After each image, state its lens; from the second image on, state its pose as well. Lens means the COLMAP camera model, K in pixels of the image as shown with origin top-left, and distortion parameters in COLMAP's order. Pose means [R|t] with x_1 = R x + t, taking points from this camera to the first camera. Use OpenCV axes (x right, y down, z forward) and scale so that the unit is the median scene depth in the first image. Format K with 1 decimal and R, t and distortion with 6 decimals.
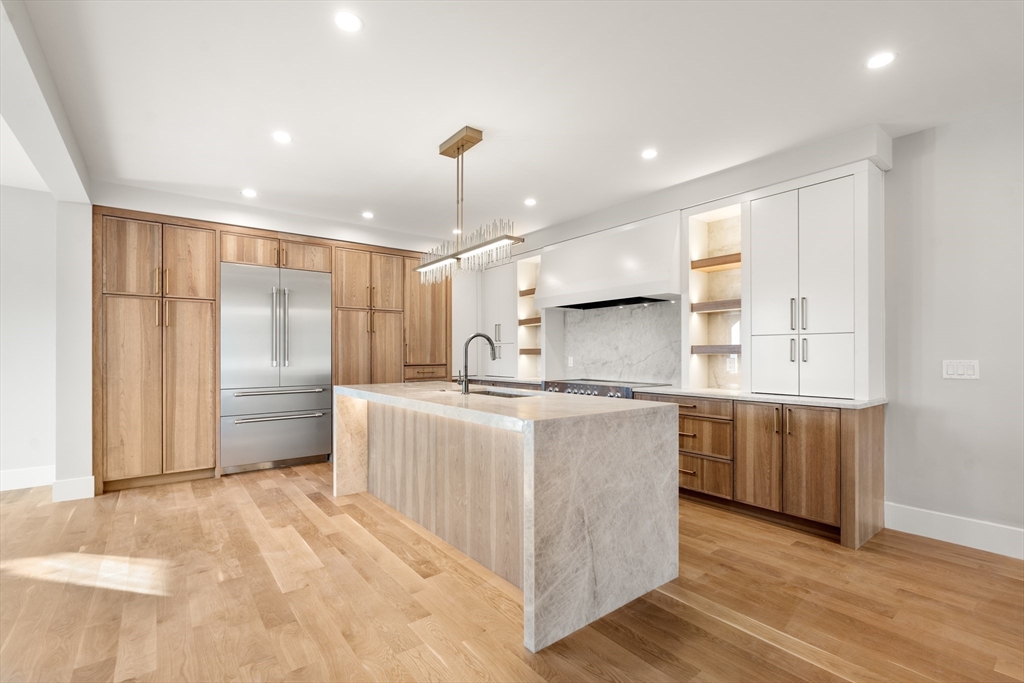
lens RADIAL K [[452.7, 0, 513.1], [0, 452.7, 351.0], [0, 0, 1]] dist [-0.002172, 0.000299]
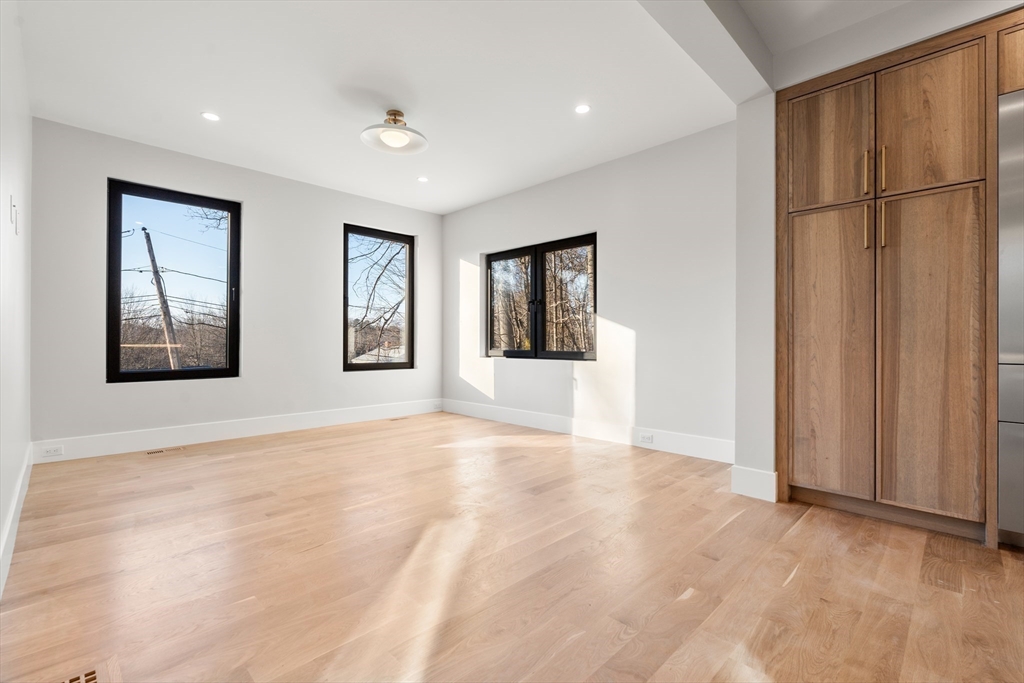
lens RADIAL K [[452.7, 0, 512.5], [0, 452.7, 341.4], [0, 0, 1]] dist [-0.002172, 0.000299]
pose [[0.119358, 0.001084, -0.992851, -0.257731], [0.002129, 0.999997, 0.001348, 0.065114], [0.992849, -0.002274, 0.119355, 0.475324]]
